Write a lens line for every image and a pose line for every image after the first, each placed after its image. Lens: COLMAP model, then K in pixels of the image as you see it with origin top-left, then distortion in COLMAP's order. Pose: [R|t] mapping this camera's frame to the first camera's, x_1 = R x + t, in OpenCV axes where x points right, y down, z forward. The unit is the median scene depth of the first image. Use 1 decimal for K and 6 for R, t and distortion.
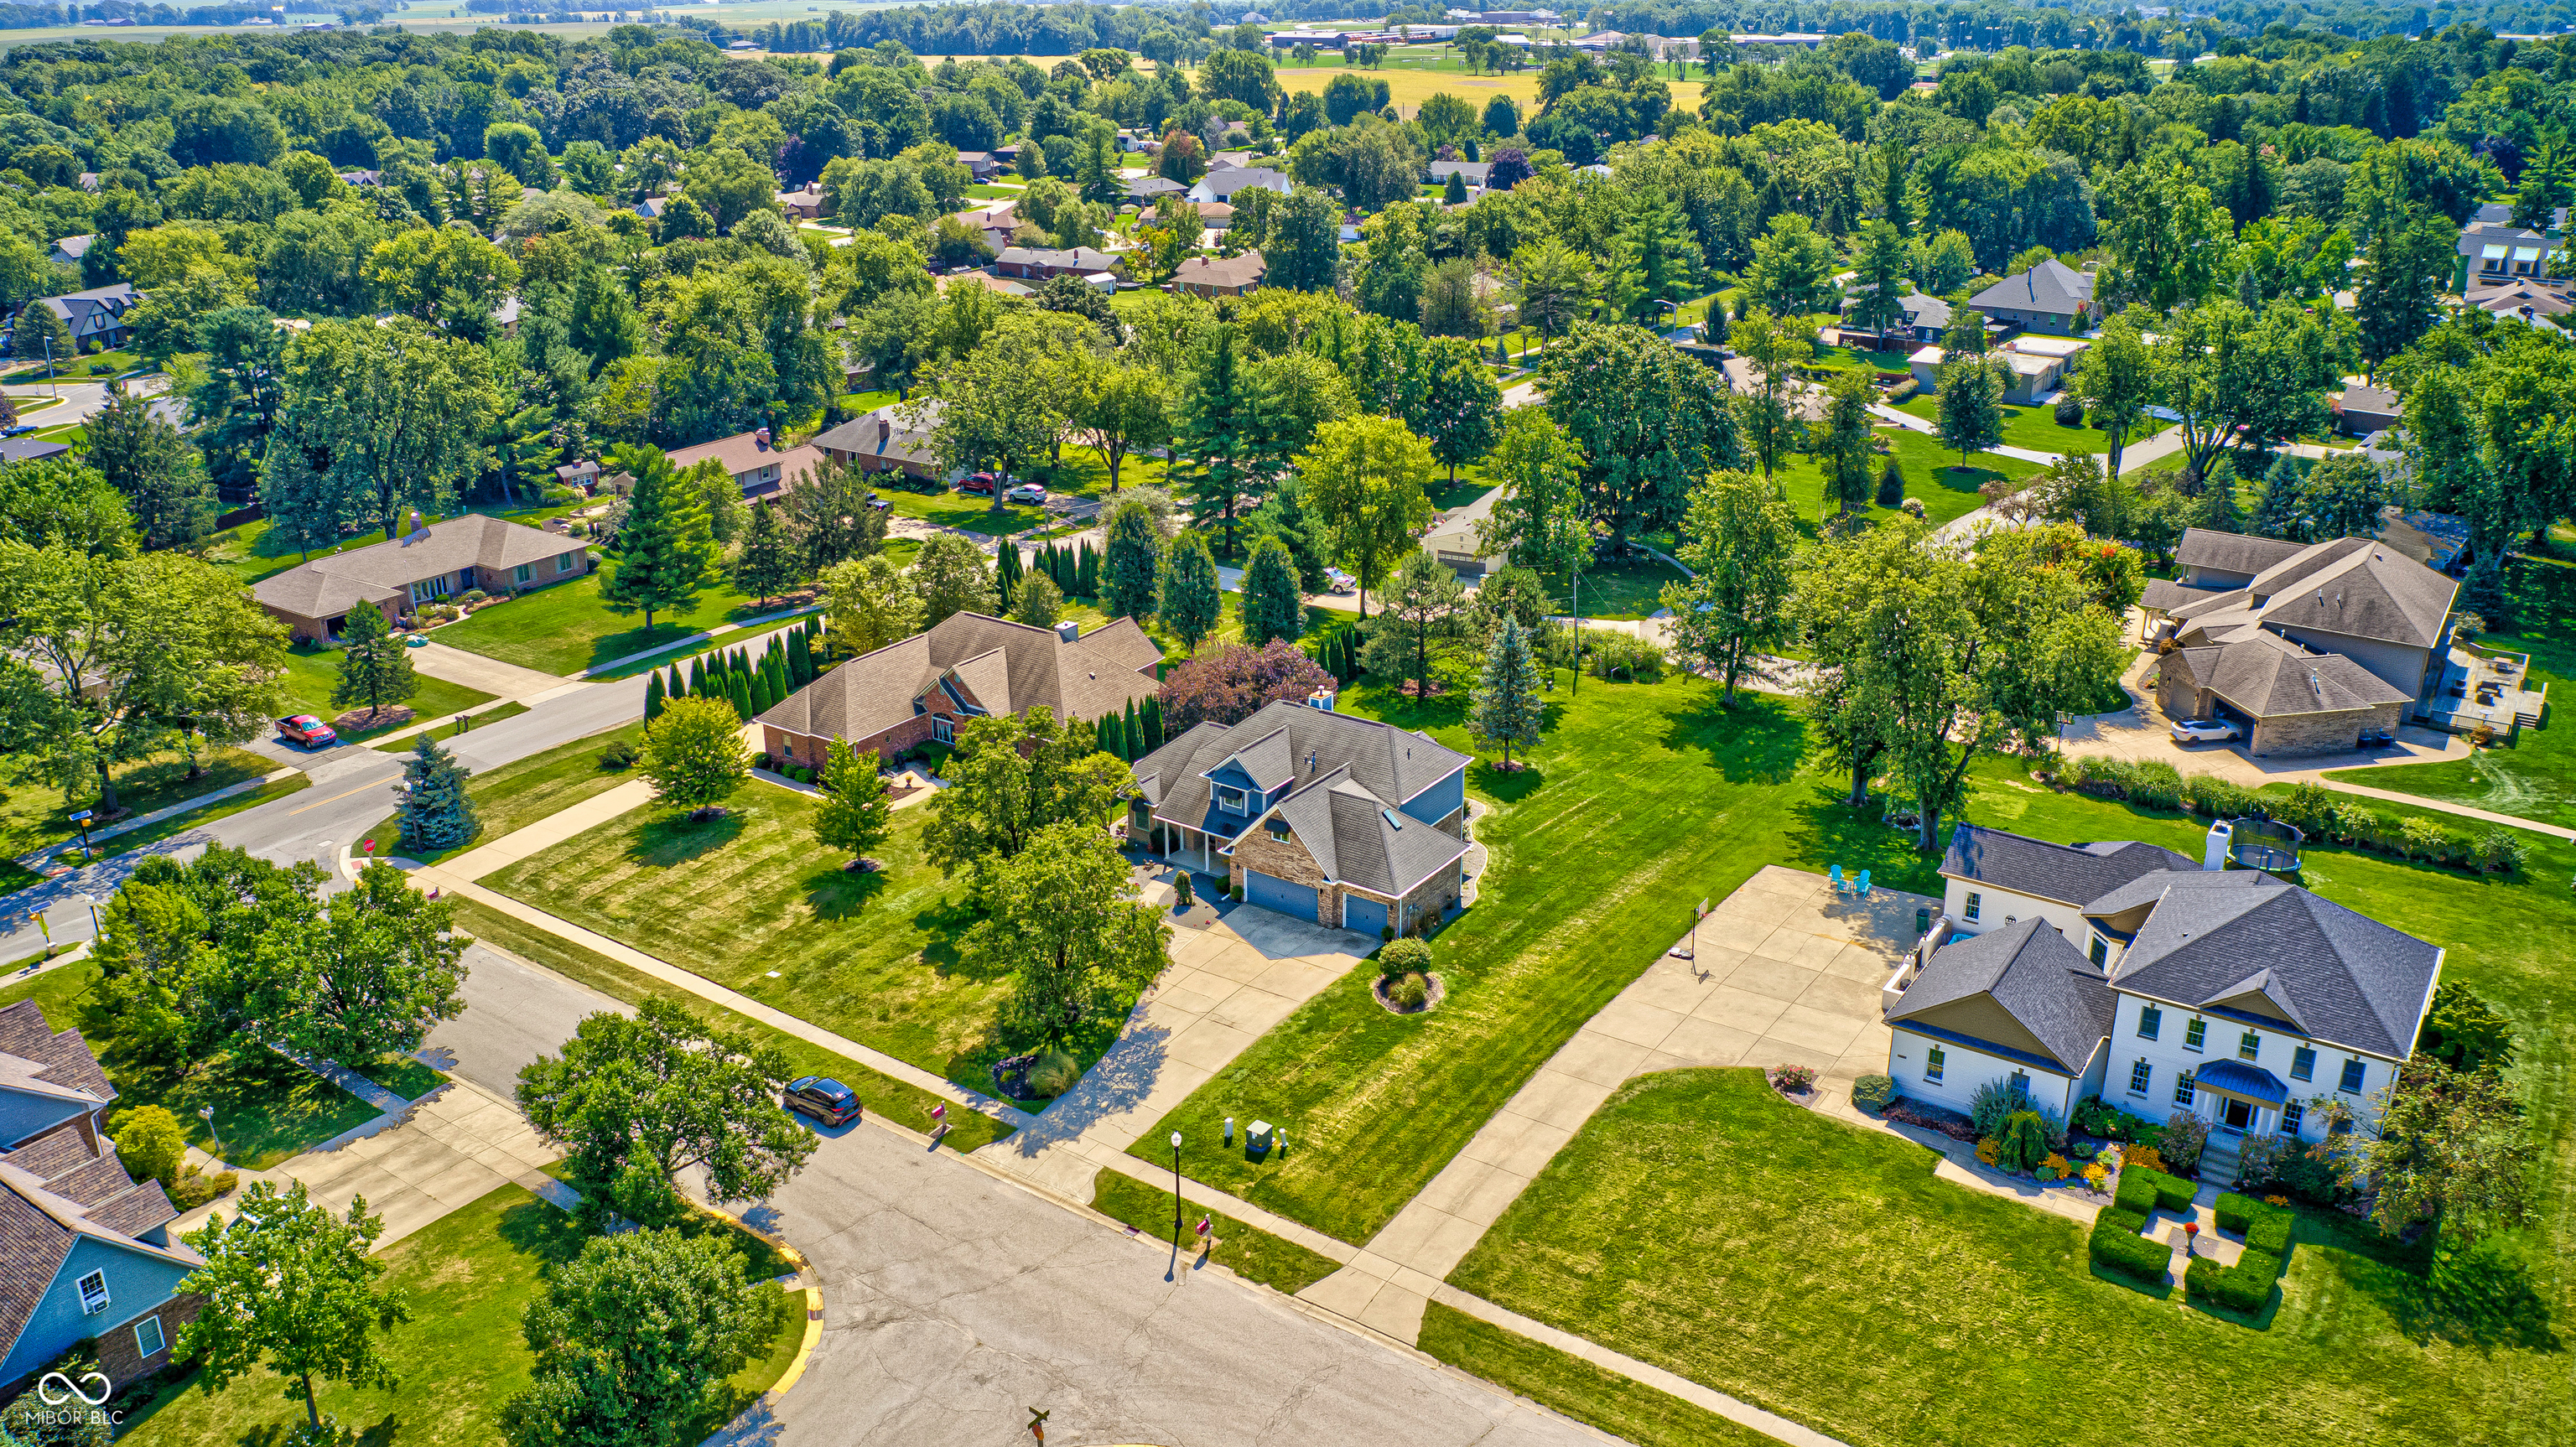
lens RADIAL K [[2002.9, 0, 1288.0], [0, 2002.9, 723.5], [0, 0, 1]] dist [-0.035983, -0.002250]
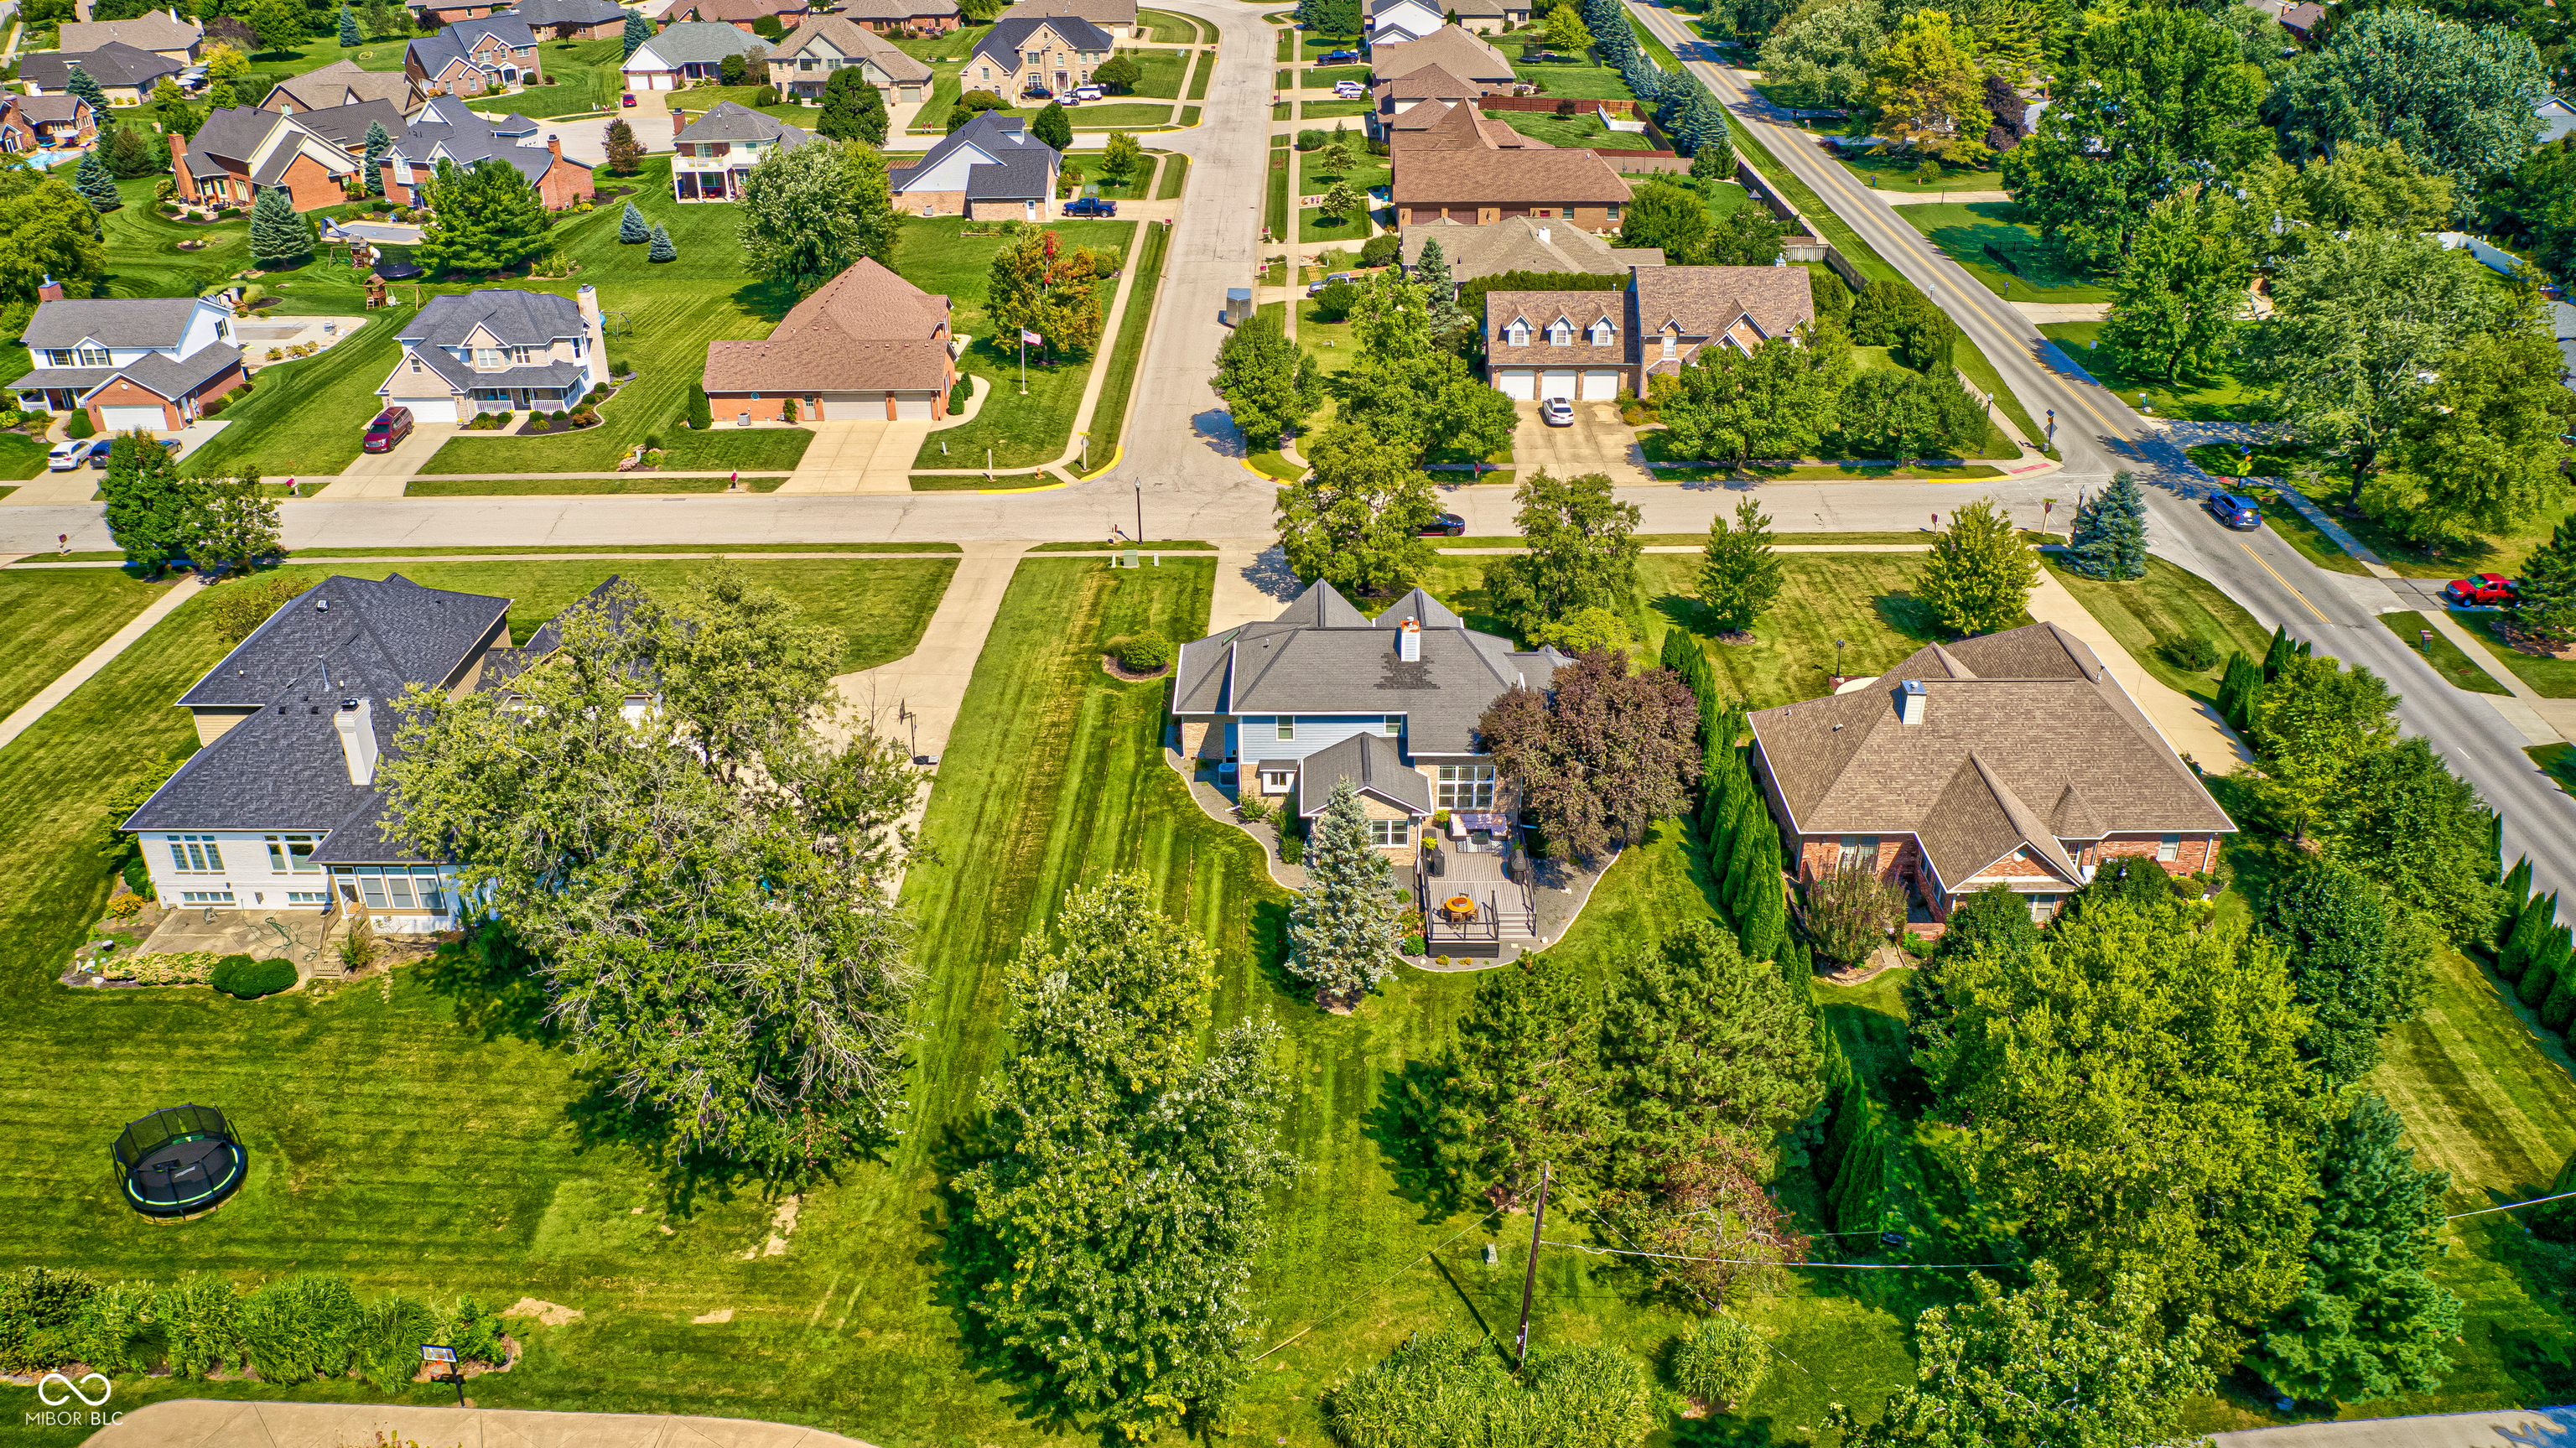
lens RADIAL K [[2003.0, 0, 1288.0], [0, 2003.0, 724.0], [0, 0, 1]] dist [-0.035983, -0.002250]
pose [[-0.826222, 0.270095, -0.494374, 0.517077], [-0.191805, 0.690264, 0.697672, -0.598482], [0.529686, 0.671256, -0.518506, 1.547044]]
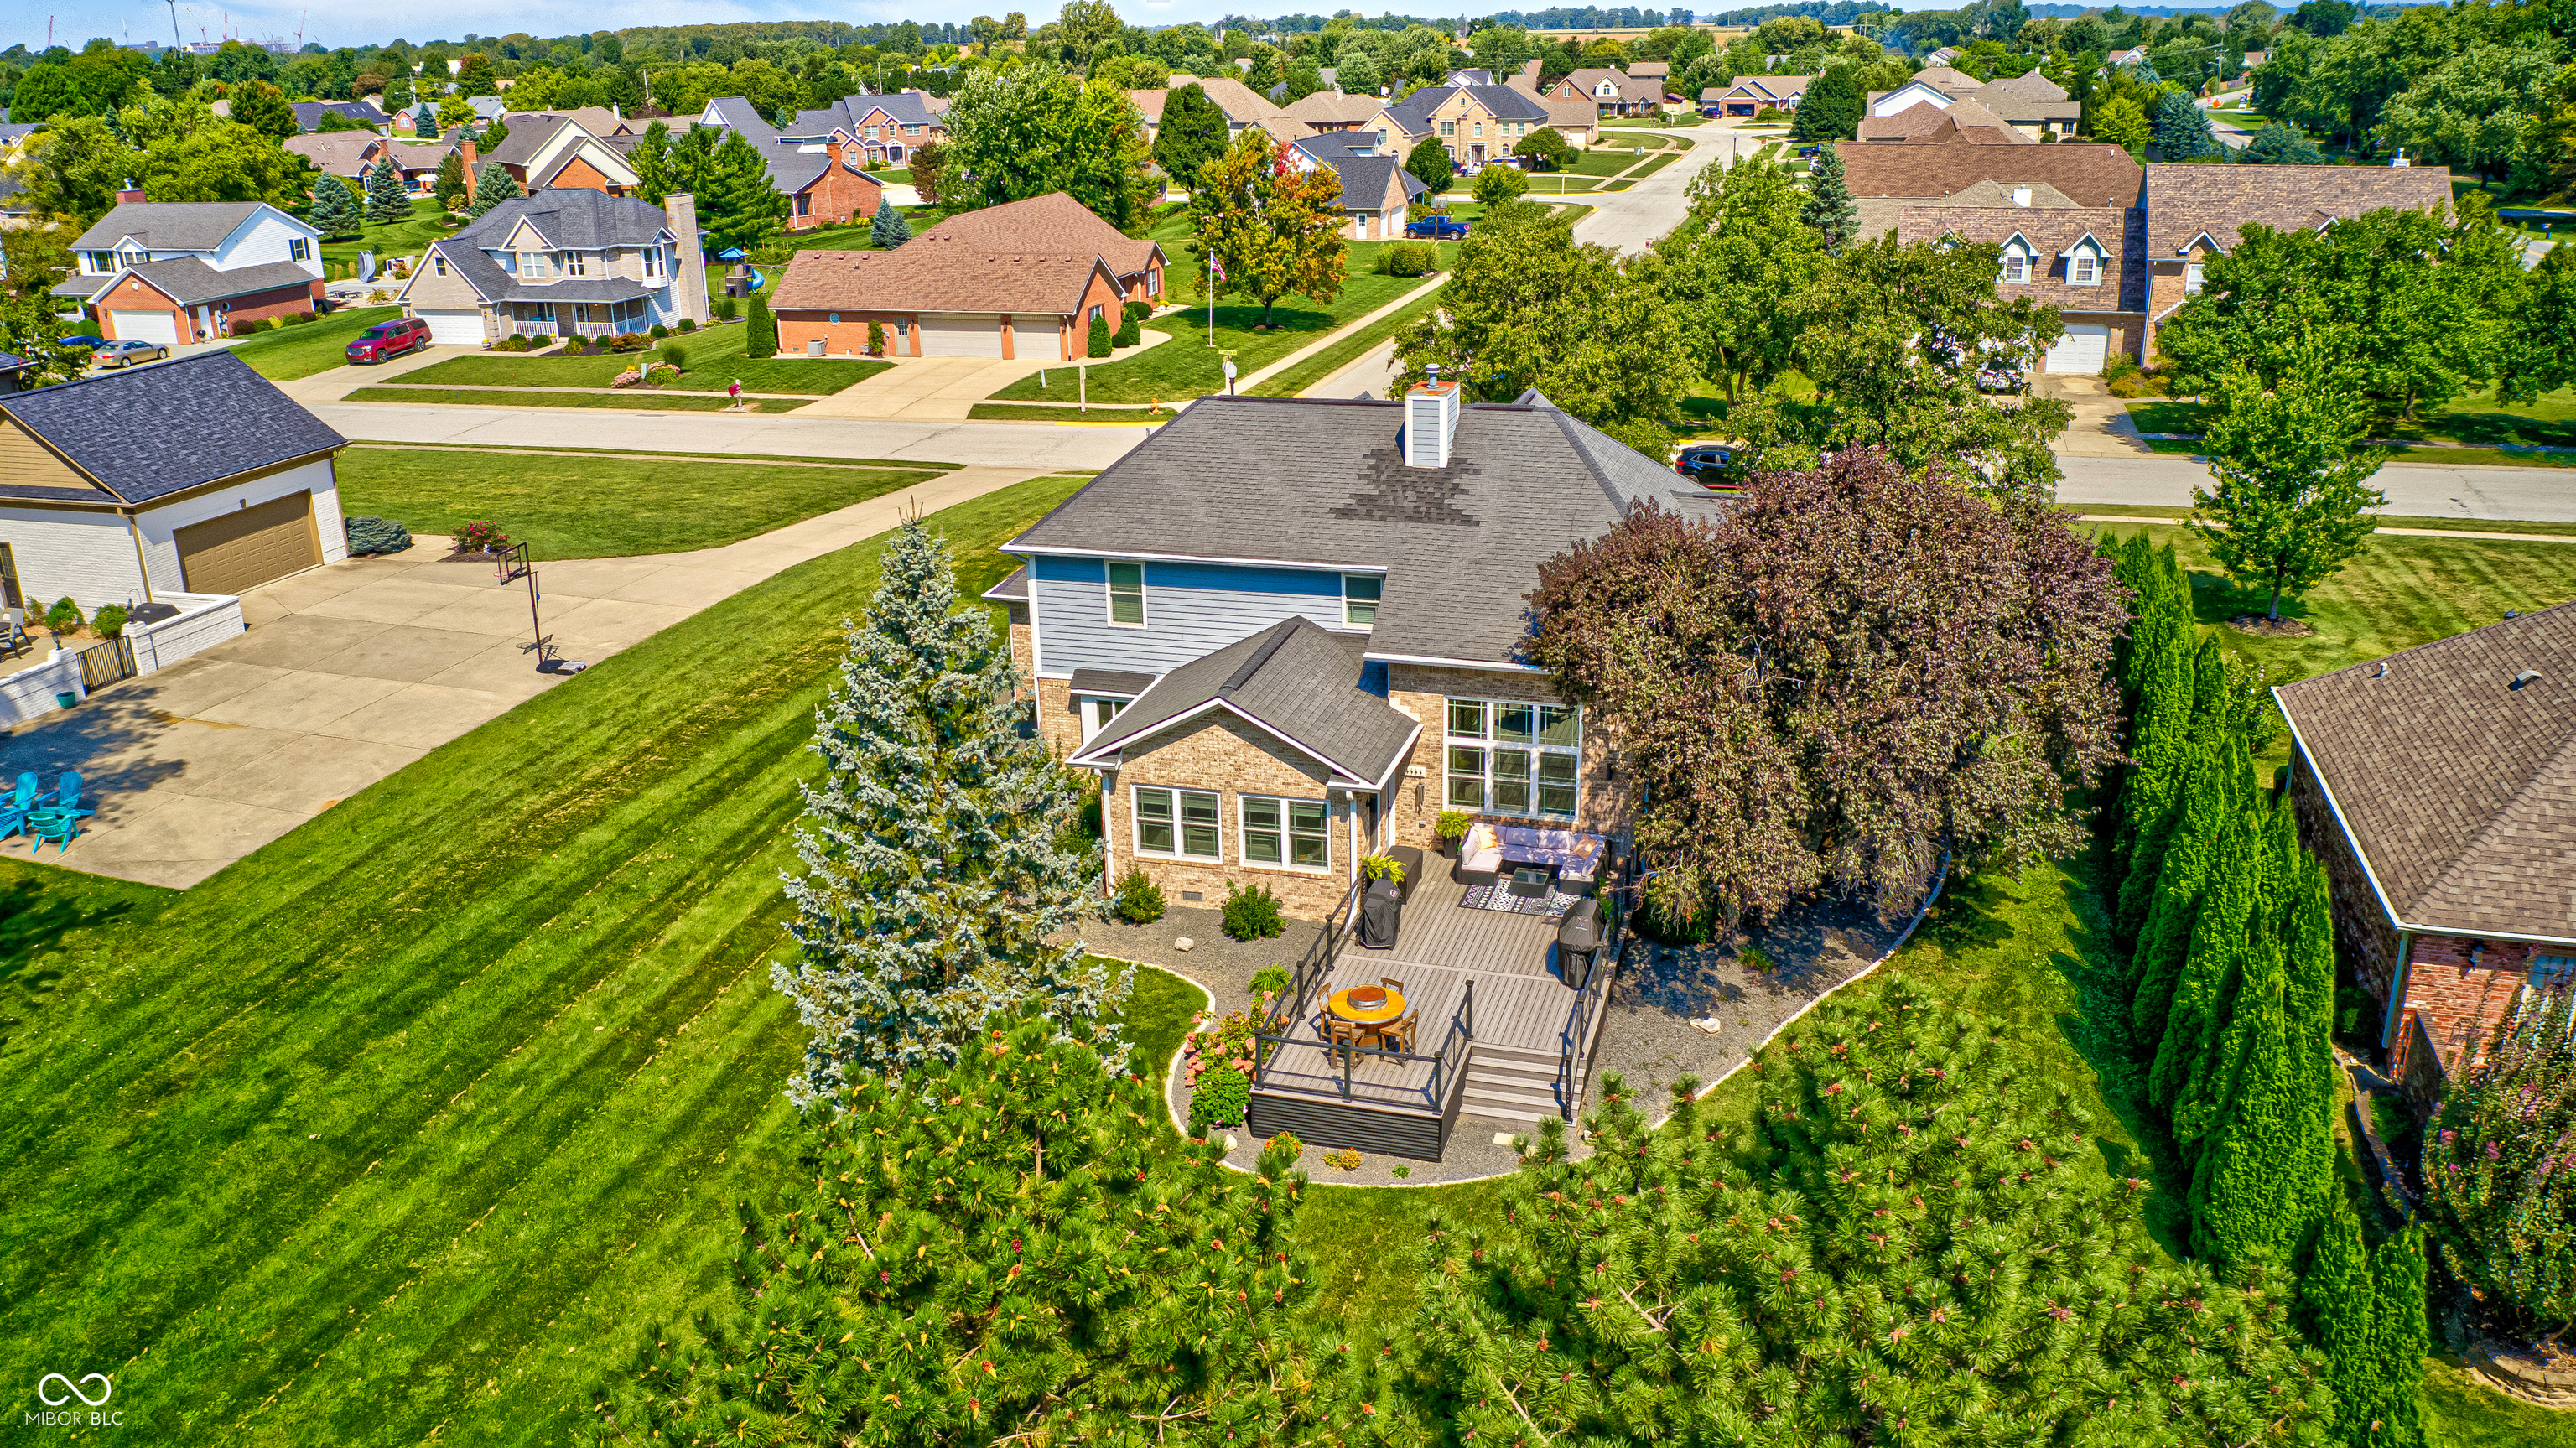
lens RADIAL K [[1986.7, 0, 1290.6], [0, 1986.7, 752.4], [0, 0, 1]] dist [-0.040265, 0.005149]
pose [[-0.949619, 0.129839, -0.285248, 0.162408], [-0.089869, 0.759120, 0.644717, -0.205651], [0.300247, 0.637870, -0.709206, 1.390929]]
